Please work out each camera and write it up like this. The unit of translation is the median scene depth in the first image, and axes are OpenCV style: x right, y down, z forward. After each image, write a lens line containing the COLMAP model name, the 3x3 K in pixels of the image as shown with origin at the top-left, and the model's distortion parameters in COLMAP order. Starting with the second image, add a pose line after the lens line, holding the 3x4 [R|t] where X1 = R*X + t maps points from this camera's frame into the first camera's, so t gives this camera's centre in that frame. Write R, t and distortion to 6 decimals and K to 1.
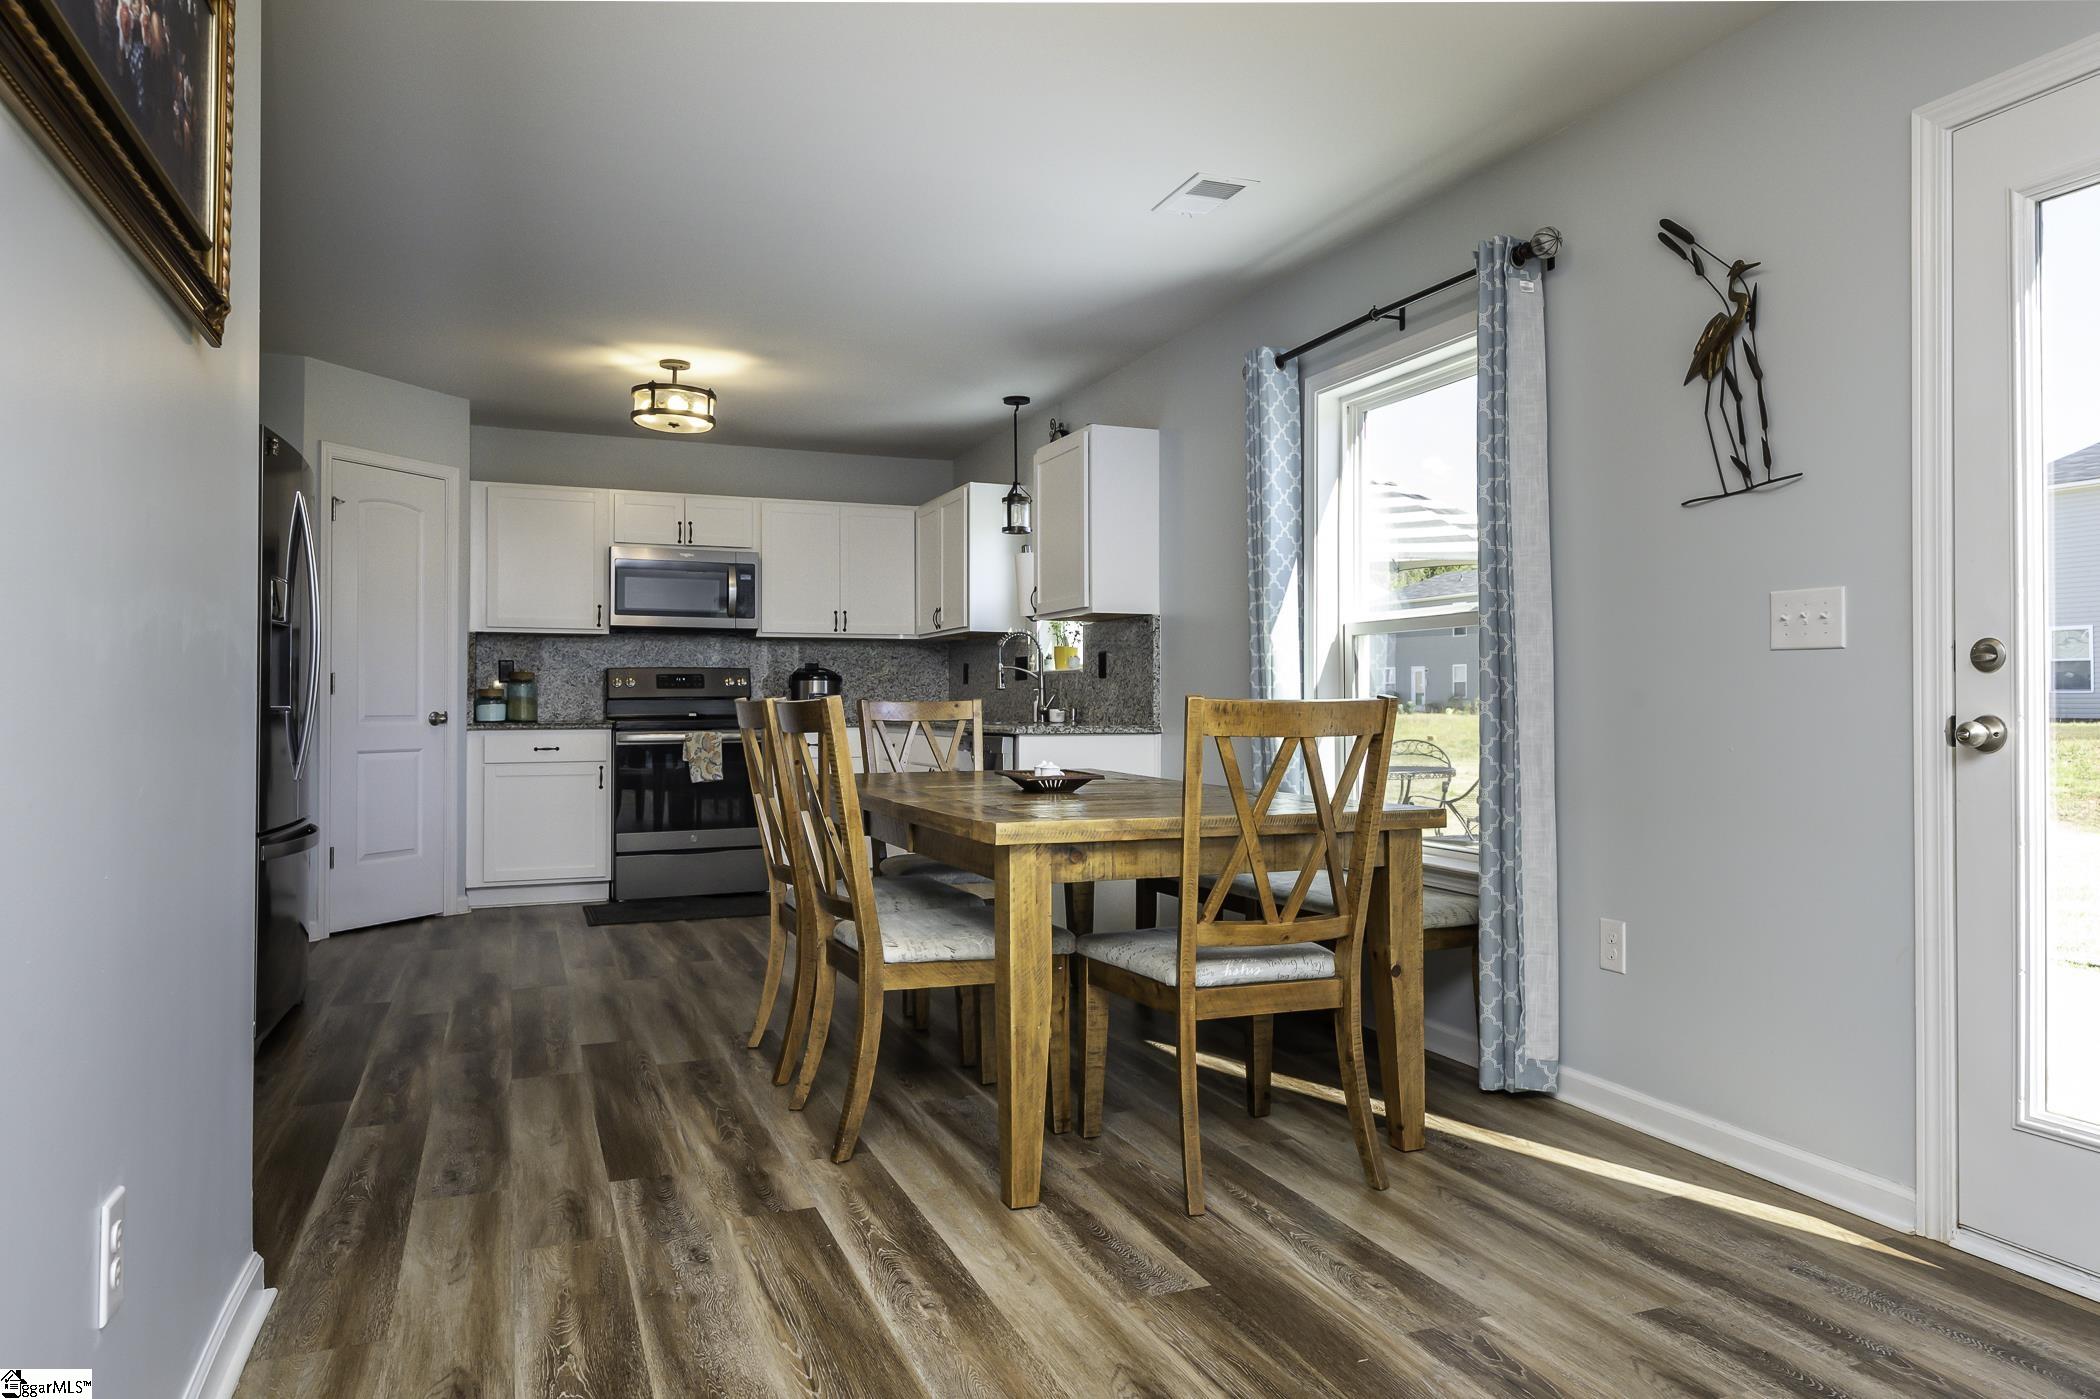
lens RADIAL K [[1330.2, 0, 1048.0], [0, 1330.2, 689.7], [0, 0, 1]] dist [-0.001579, -0.002645]
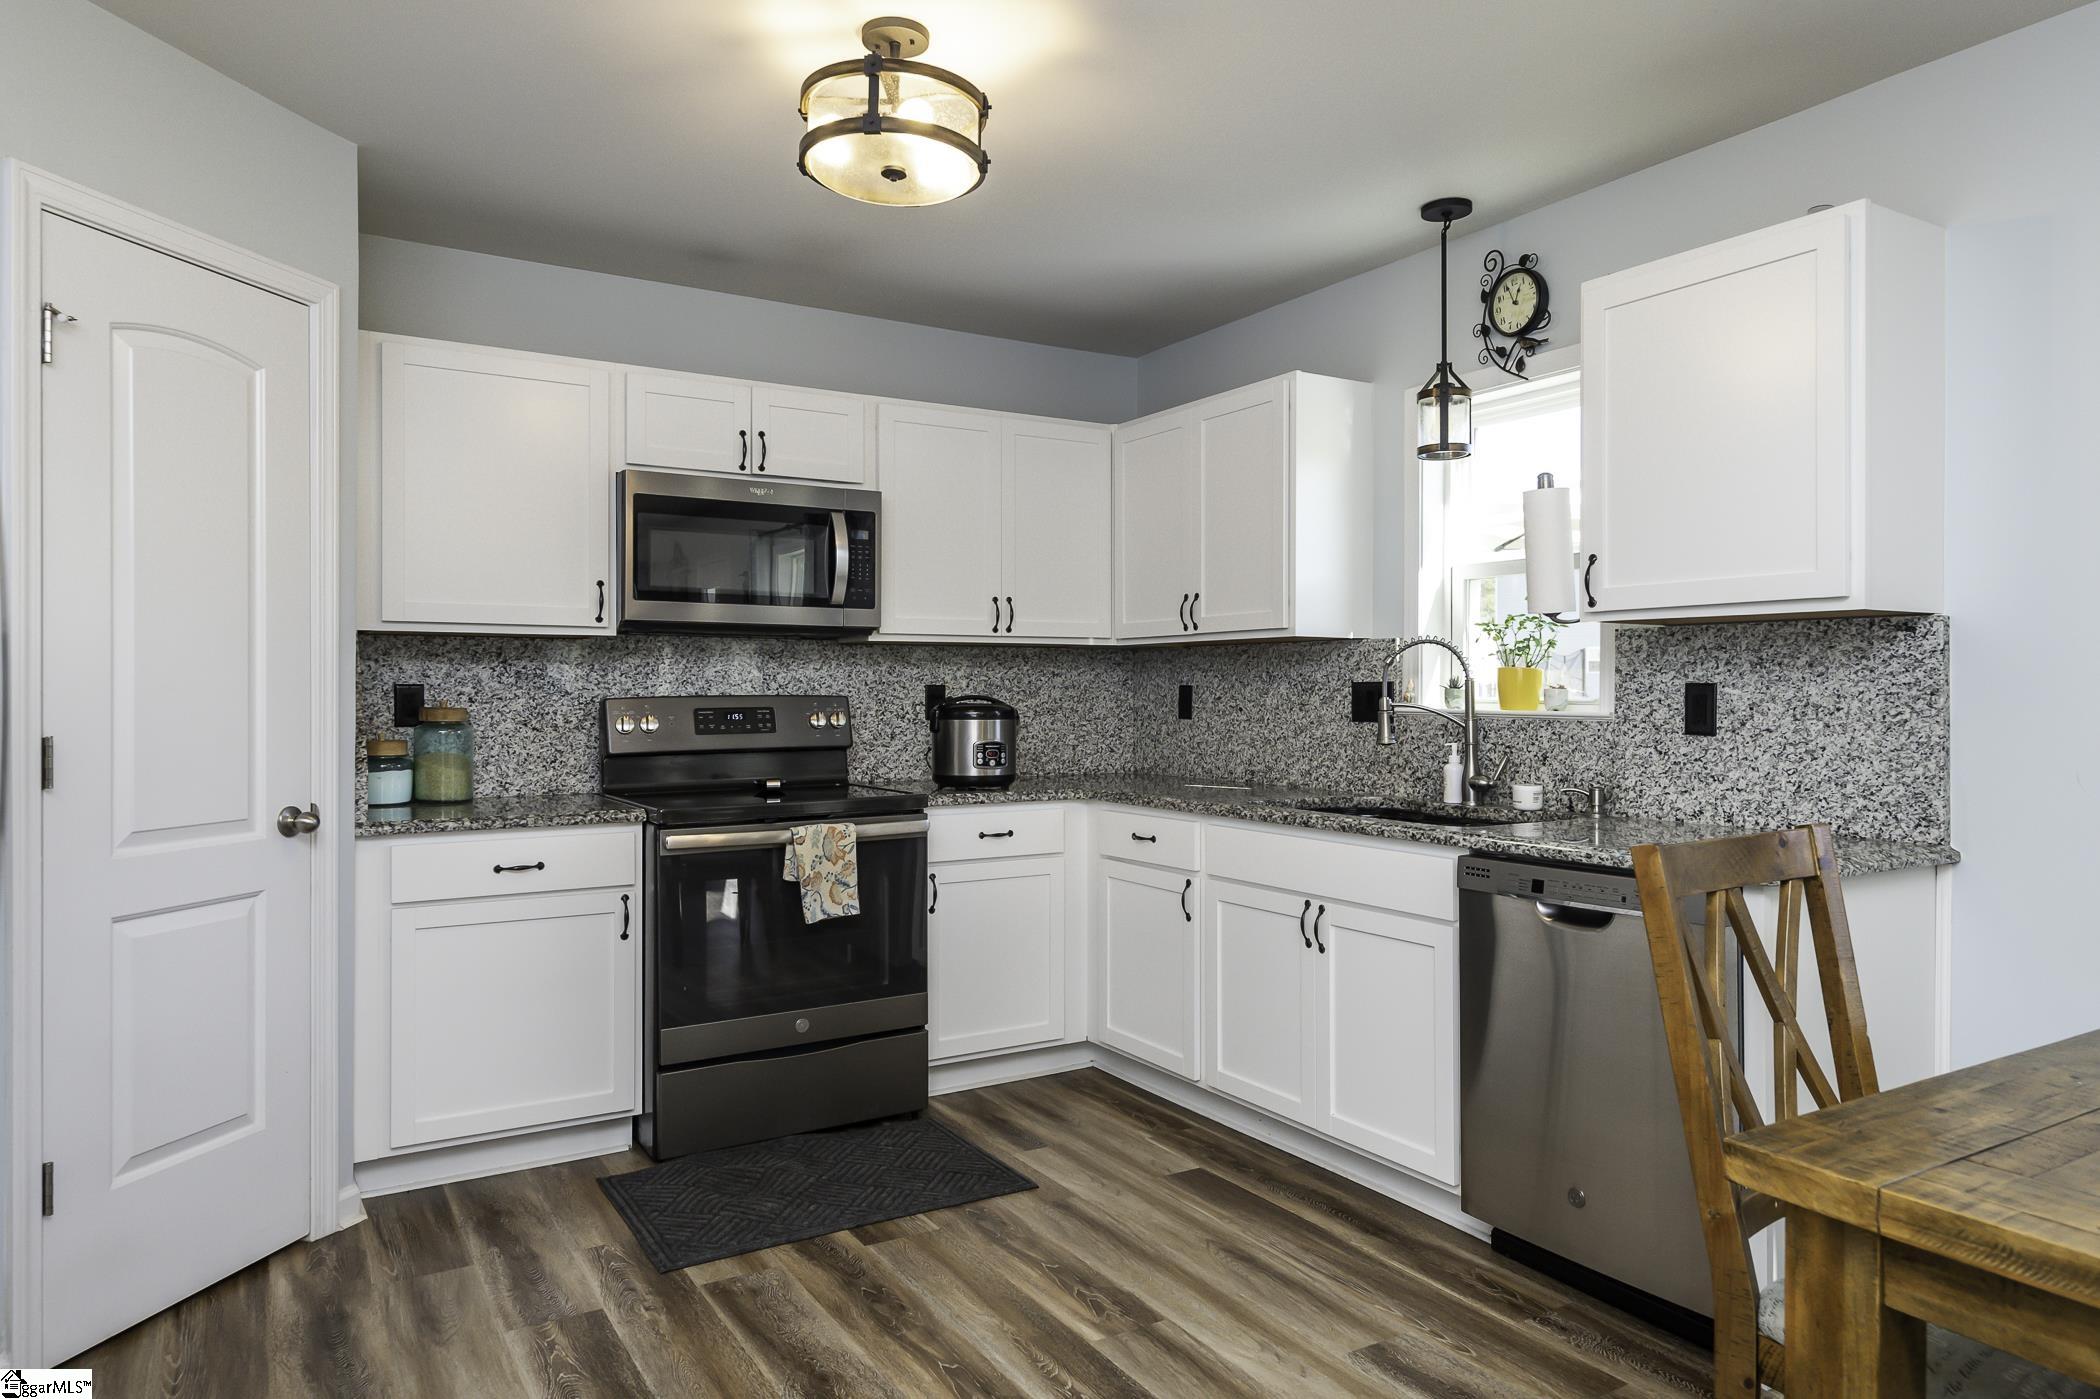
lens RADIAL K [[1330.2, 0, 1047.1], [0, 1330.2, 702.8], [0, 0, 1]] dist [-0.001579, -0.002645]
pose [[0.986339, 0.000155, 0.164730, -0.252016], [-0.002985, 0.999852, 0.016936, -0.024796], [-0.164703, -0.017197, 0.986193, 0.457200]]
